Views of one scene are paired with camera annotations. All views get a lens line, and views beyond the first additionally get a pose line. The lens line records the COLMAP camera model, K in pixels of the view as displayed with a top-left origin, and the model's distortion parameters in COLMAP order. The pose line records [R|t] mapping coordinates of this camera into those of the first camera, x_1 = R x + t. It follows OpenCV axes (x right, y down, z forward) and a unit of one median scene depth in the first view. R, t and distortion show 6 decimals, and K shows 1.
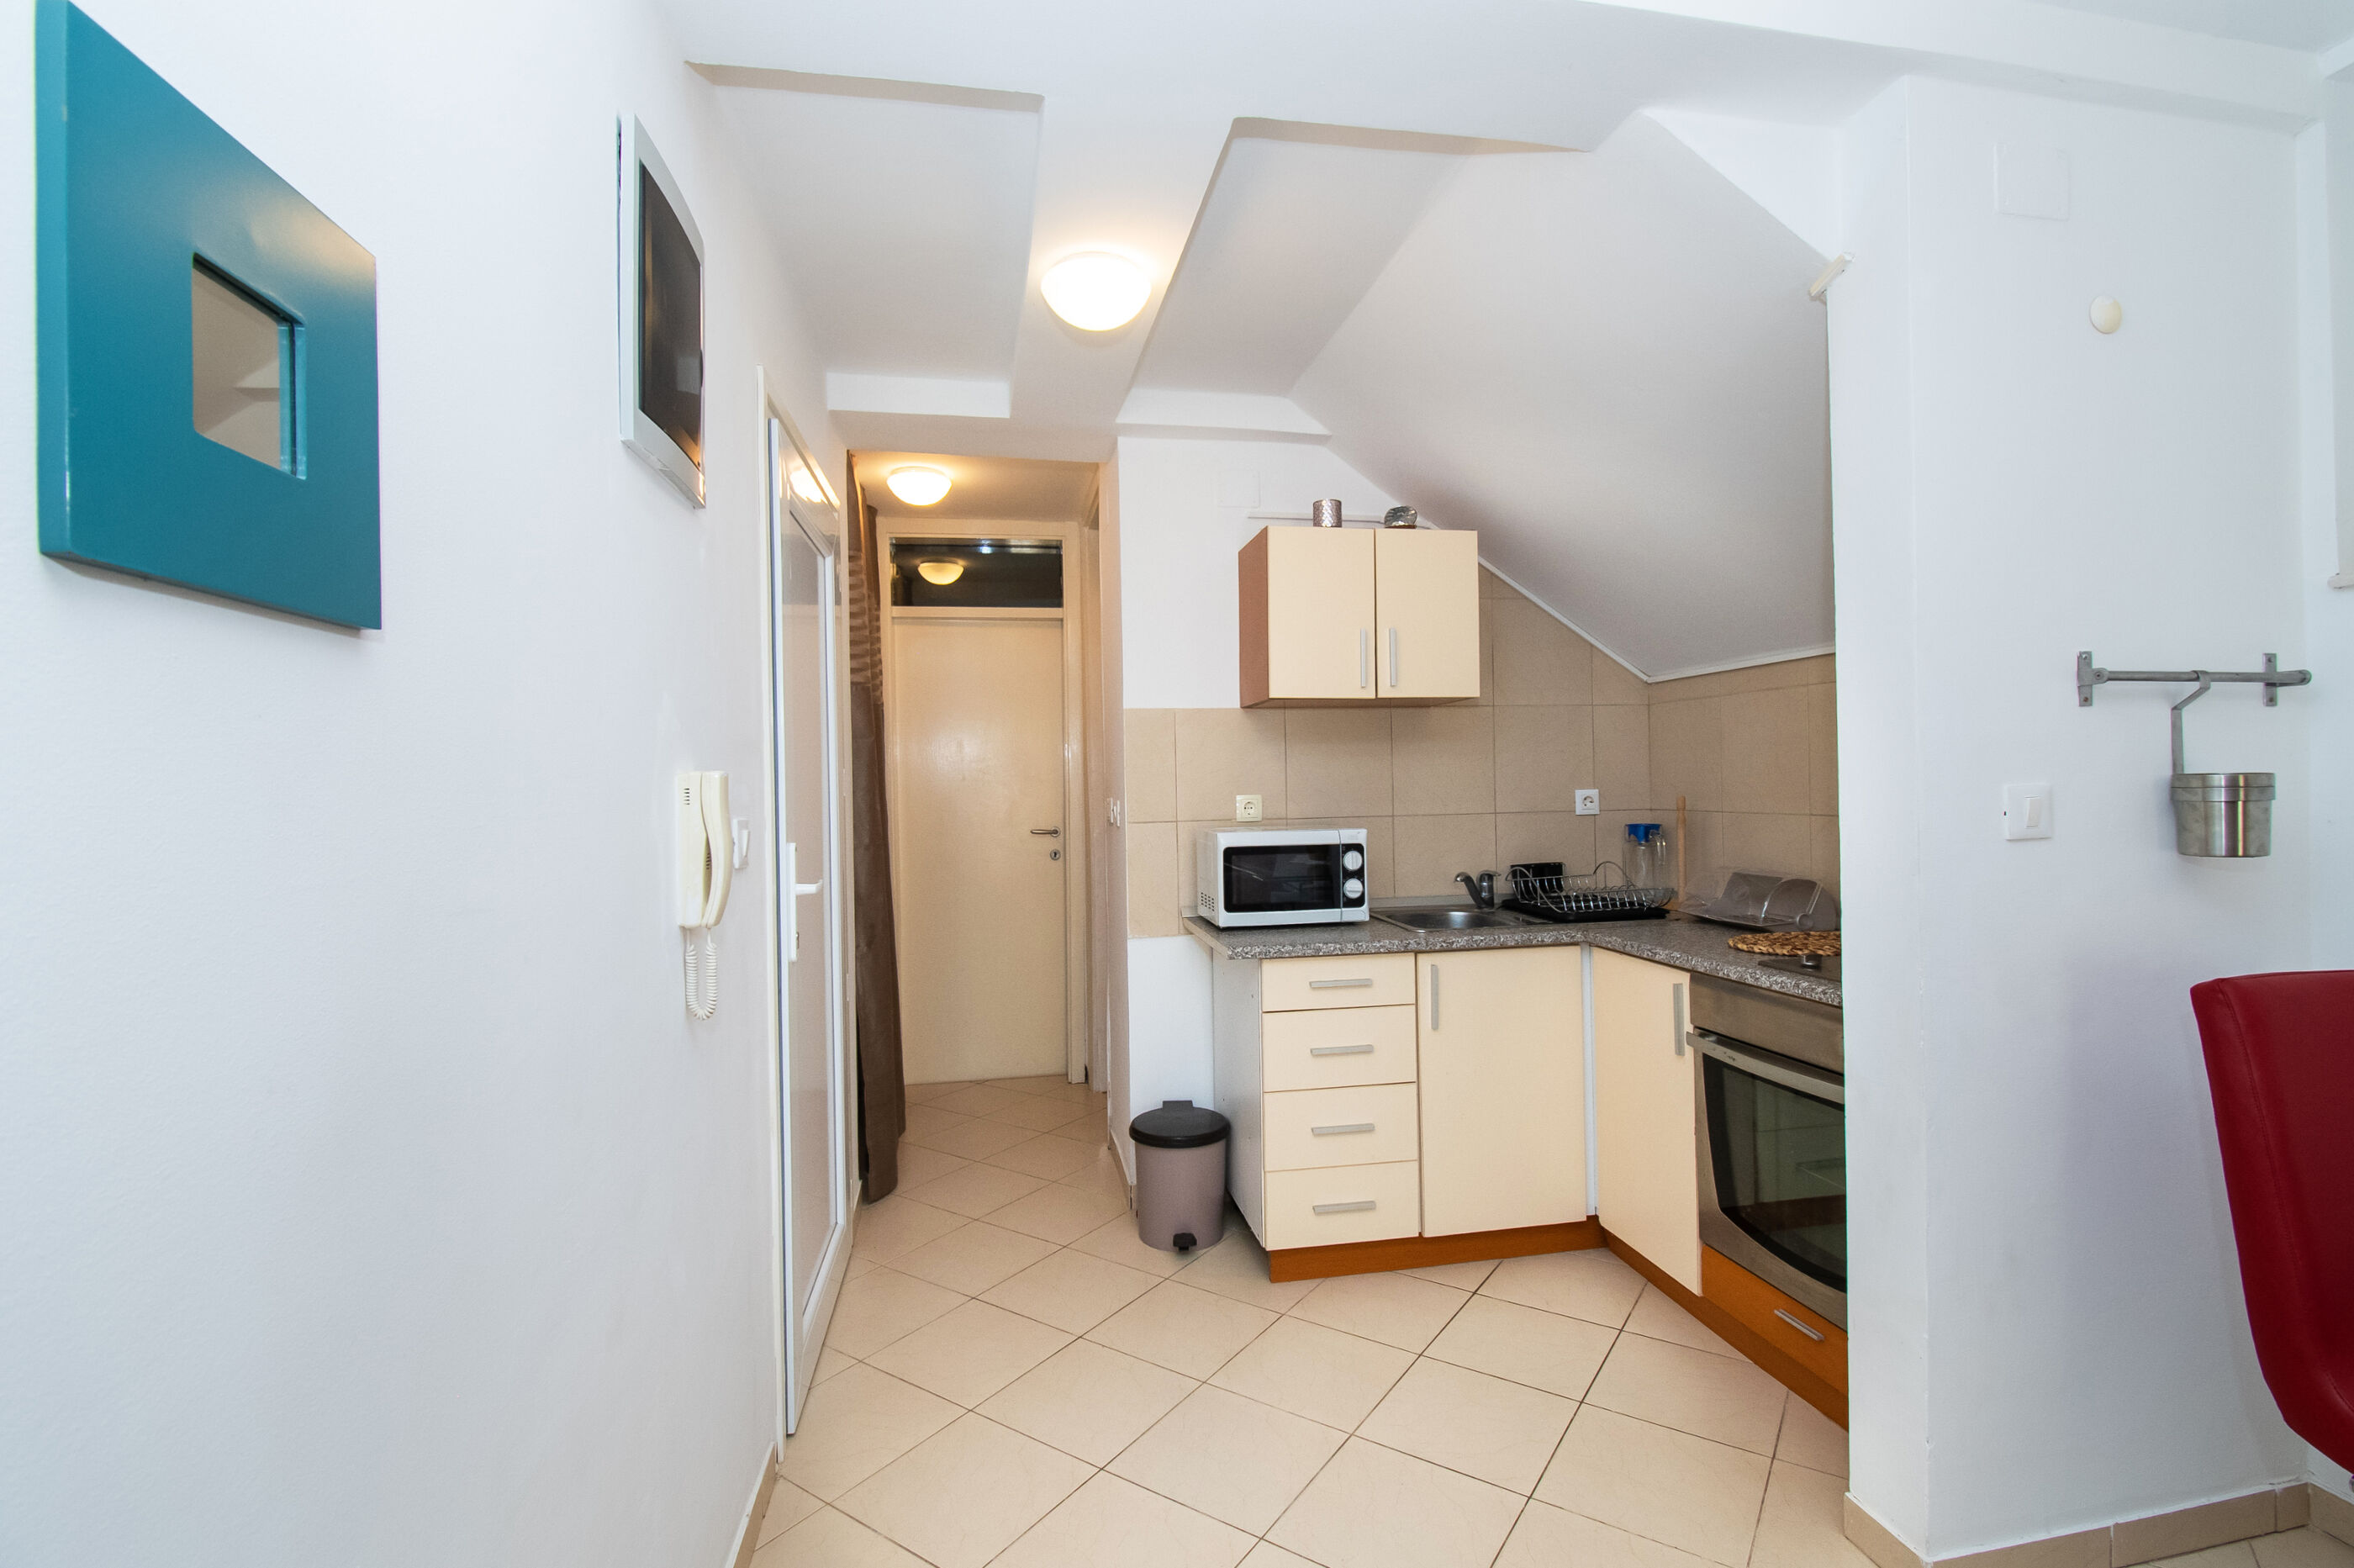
lens RADIAL K [[1040.3, 0, 1202.4], [0, 1040.3, 761.8], [0, 0, 1]] dist [0.000823, -0.012282]
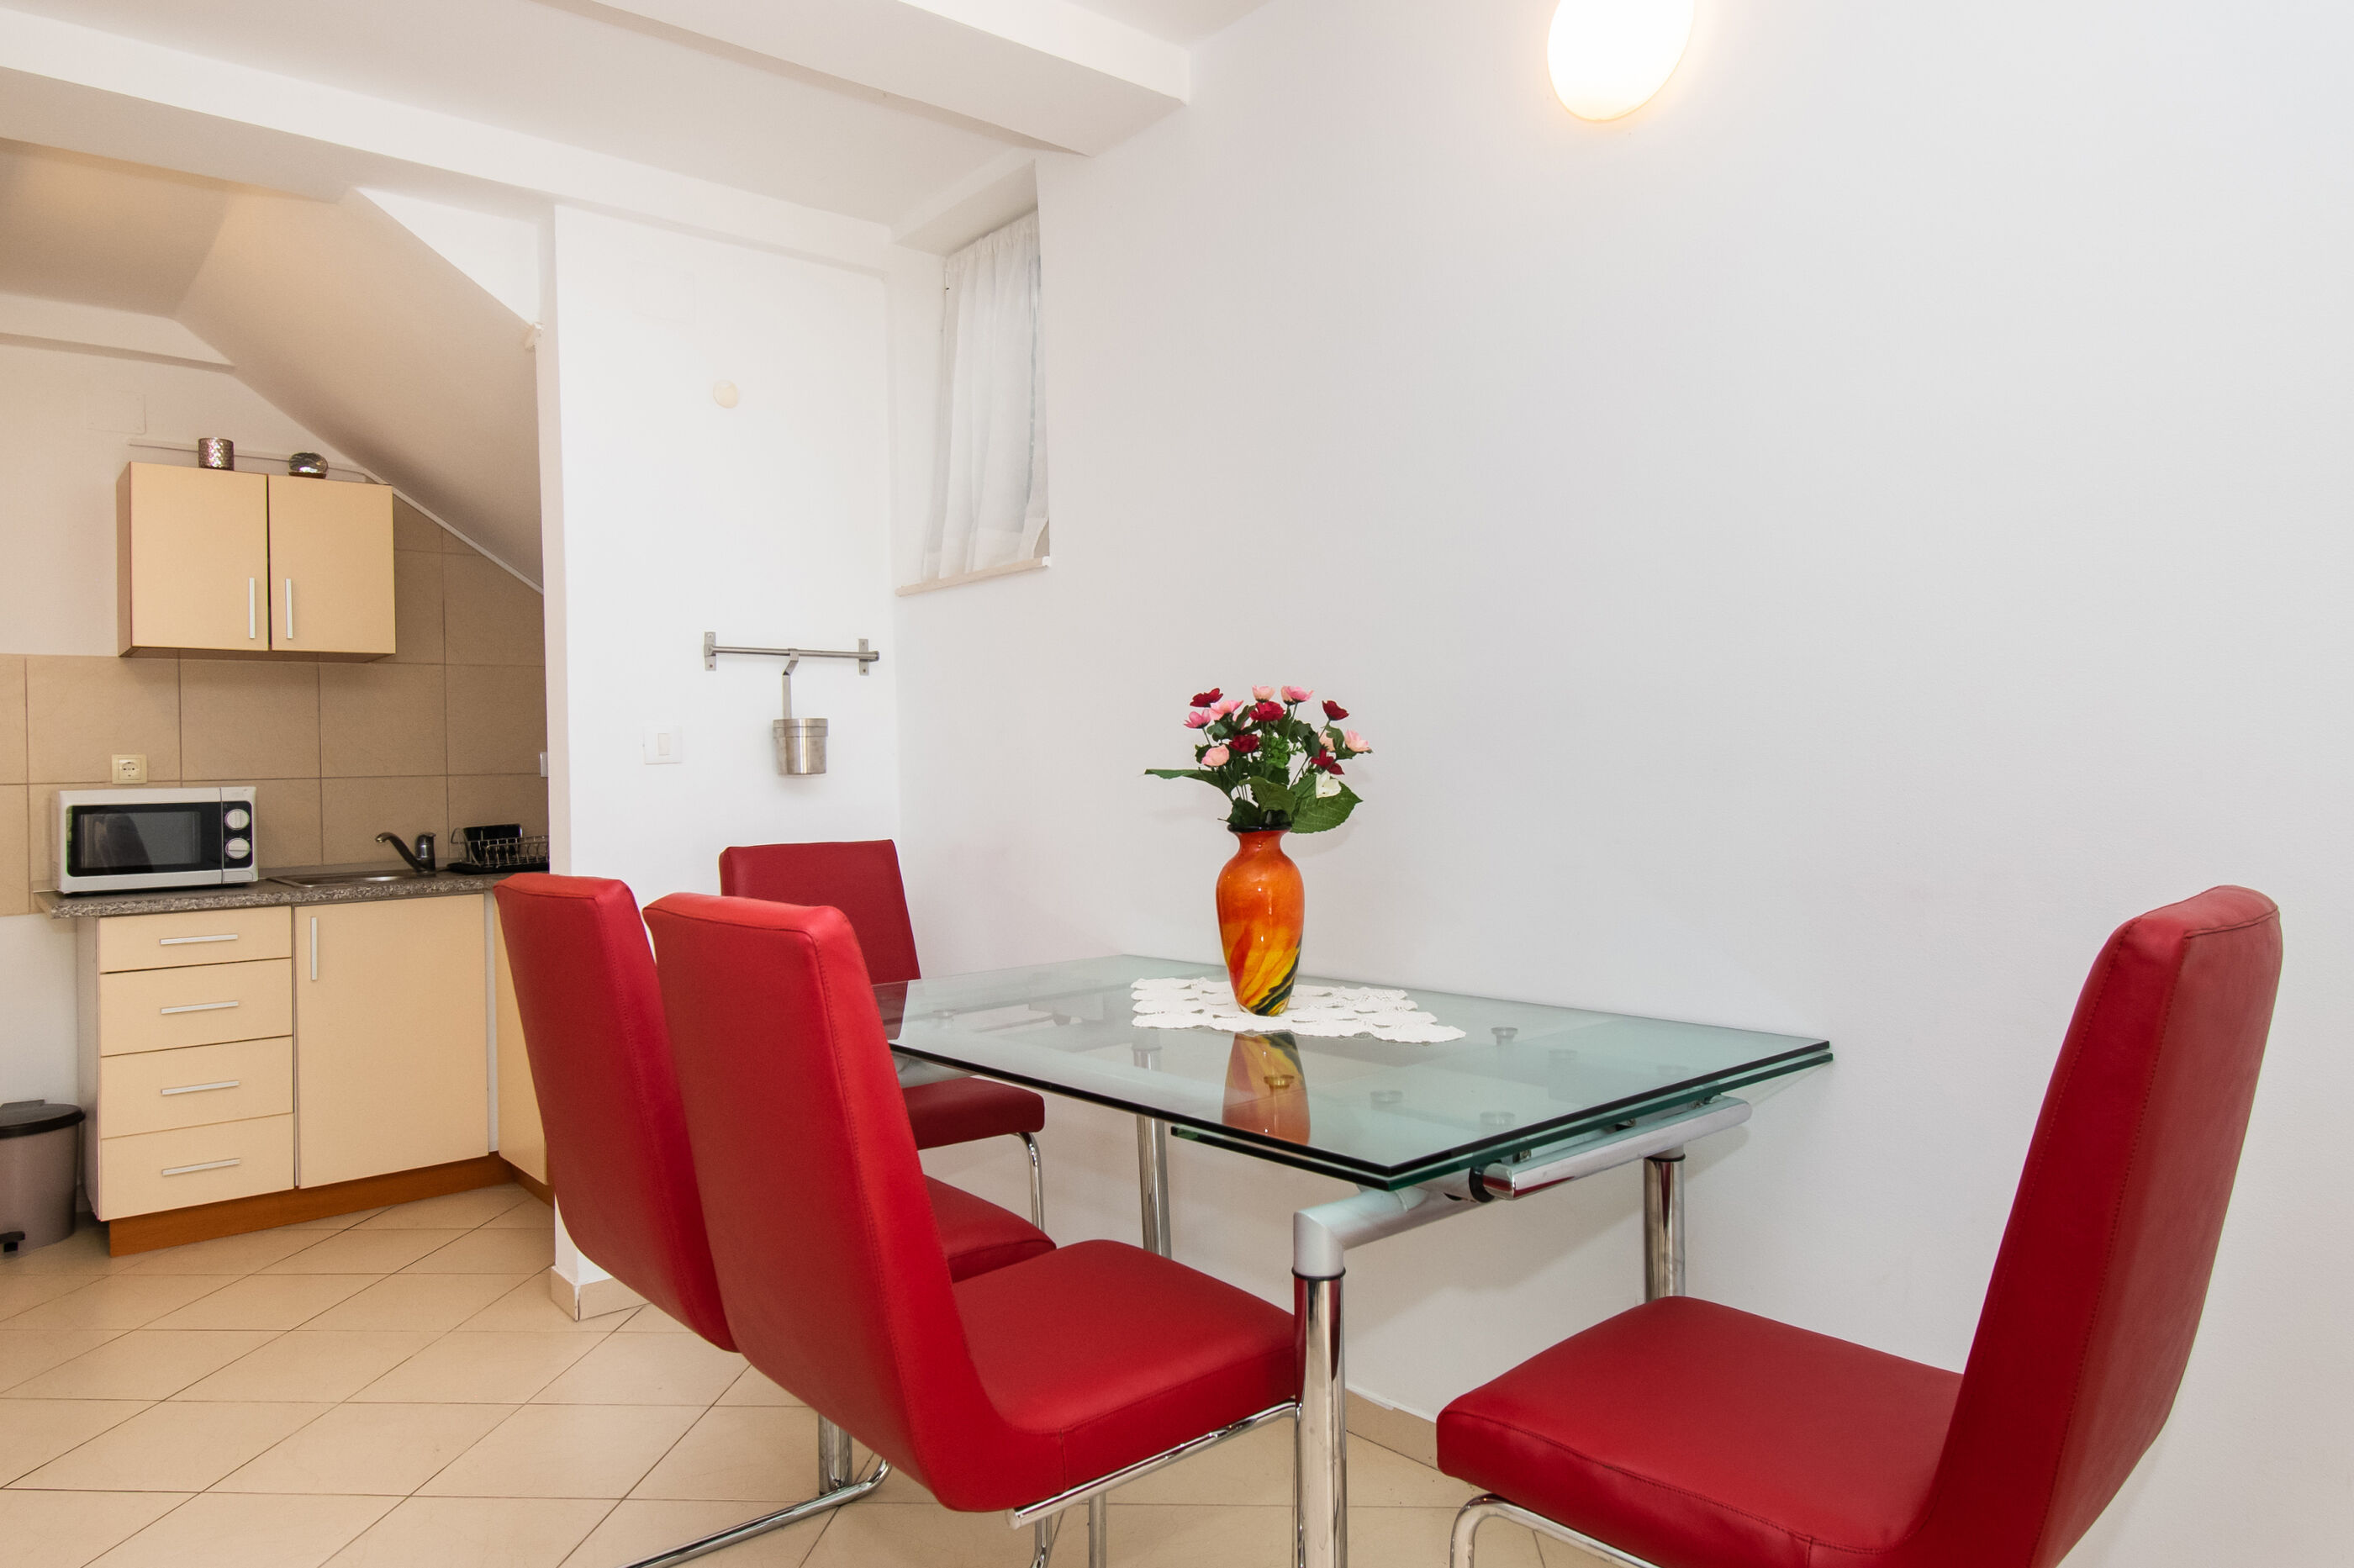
lens RADIAL K [[1498.6, 0, 1182.7], [0, 1498.6, 751.8], [0, 0, 1]] dist [0.001164, -0.001981]
pose [[0.874734, 0.004289, 0.484585, 0.233327], [-0.002542, 0.999988, -0.004261, 0.036063], [-0.484597, 0.002496, 0.874734, -0.623232]]
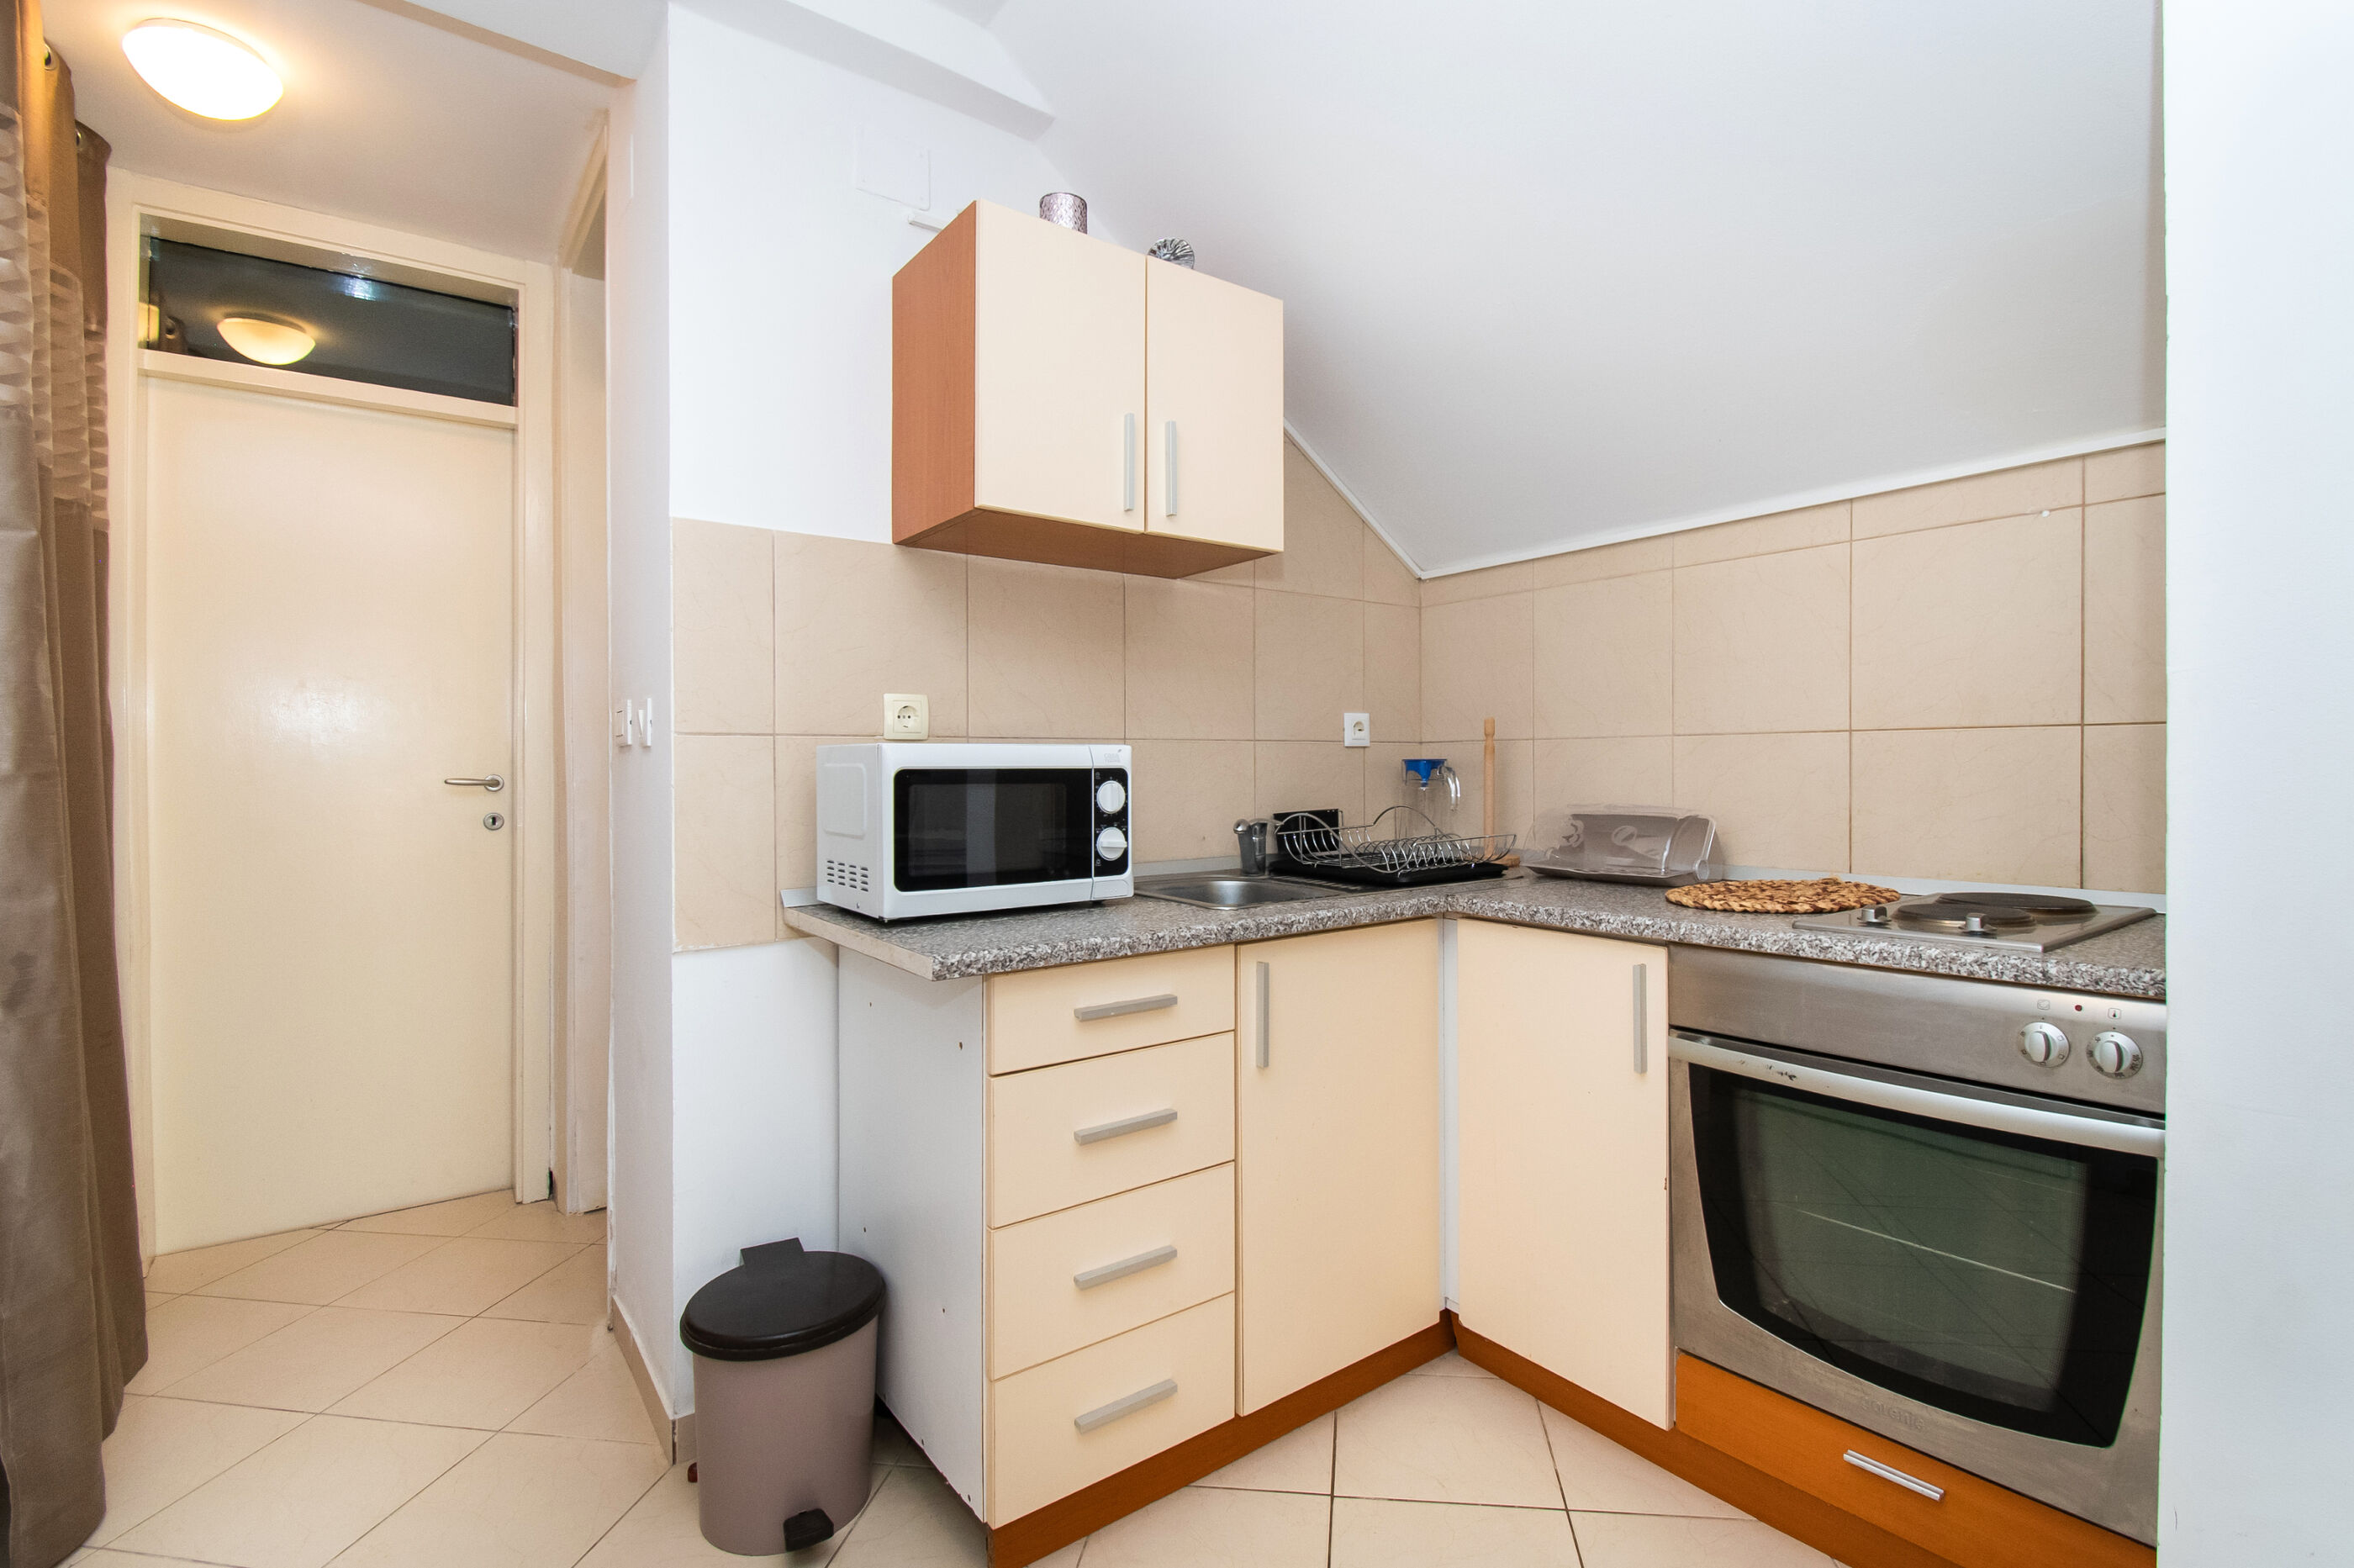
lens RADIAL K [[1040.3, 0, 1202.4], [0, 1040.3, 761.8], [0, 0, 1]] dist [0.000823, -0.012282]
pose [[0.890247, 0.016220, 0.455189, -0.078739], [-0.018770, 0.999823, 0.001082, 0.072168], [-0.455091, -0.009507, 0.890394, 0.439770]]
